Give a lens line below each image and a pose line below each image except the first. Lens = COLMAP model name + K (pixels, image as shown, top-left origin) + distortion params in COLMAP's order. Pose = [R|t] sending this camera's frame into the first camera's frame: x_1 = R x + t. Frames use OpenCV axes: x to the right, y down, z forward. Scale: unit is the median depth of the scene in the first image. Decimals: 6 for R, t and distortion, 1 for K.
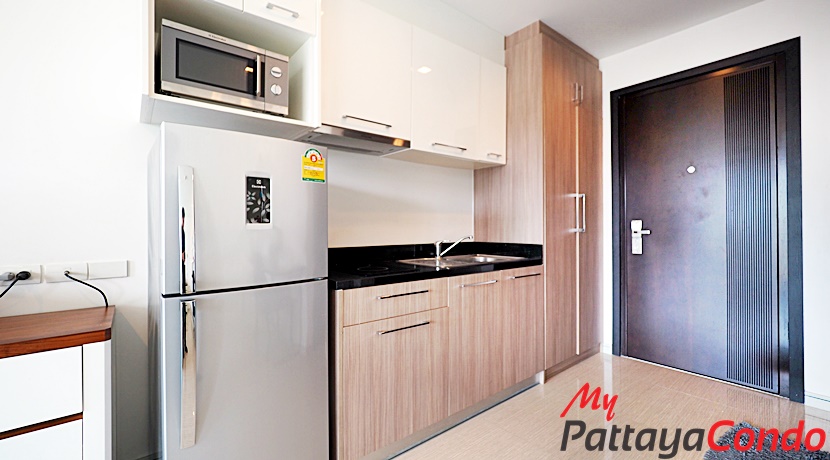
lens RADIAL K [[348.1, 0, 405.6], [0, 348.1, 224.6], [0, 0, 1]] dist [-0.003189, -0.000530]
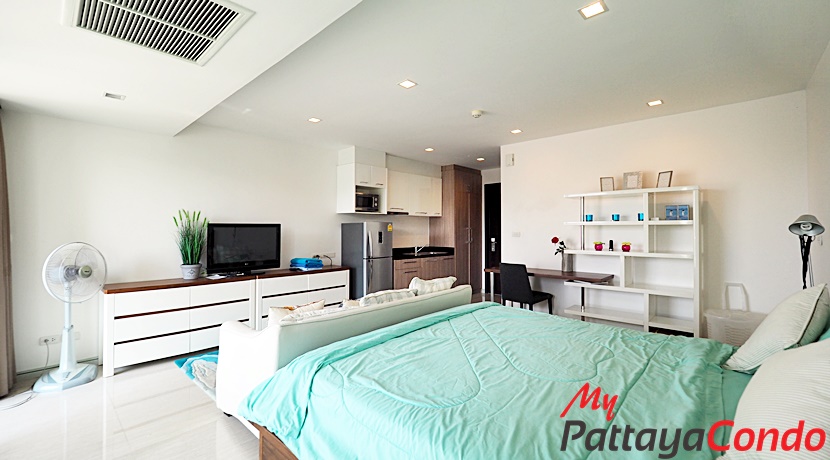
lens RADIAL K [[348.1, 0, 405.6], [0, 348.1, 224.6], [0, 0, 1]] dist [-0.003189, -0.000530]
pose [[0.990407, 0.005998, 0.138052, -0.349999], [-0.004546, 0.999931, -0.010831, -0.088376], [-0.138108, 0.010100, 0.990366, -1.600446]]
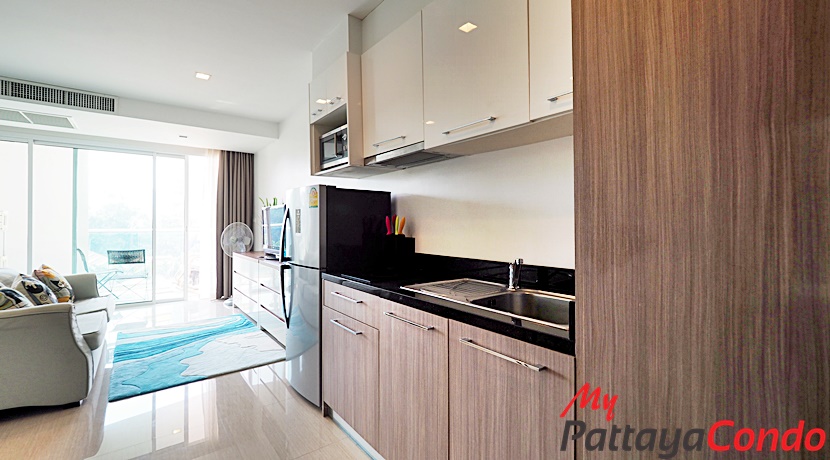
lens RADIAL K [[348.1, 0, 405.6], [0, 348.1, 224.6], [0, 0, 1]] dist [-0.003189, -0.000530]
pose [[-0.029434, 0.002534, -0.999564, 0.745359], [0.012076, 0.999925, 0.002179, -0.024914], [0.999494, -0.012007, -0.029462, 0.815831]]
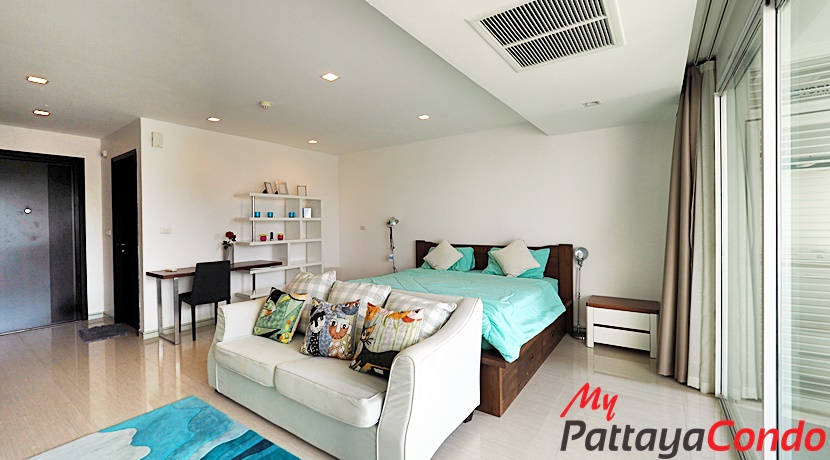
lens RADIAL K [[348.1, 0, 405.6], [0, 348.1, 224.6], [0, 0, 1]] dist [-0.003189, -0.000530]
pose [[-0.263243, -0.001083, 0.964729, -1.378737], [0.006982, 0.999971, 0.003028, -0.084395], [-0.964704, 0.007533, -0.263227, -0.367034]]
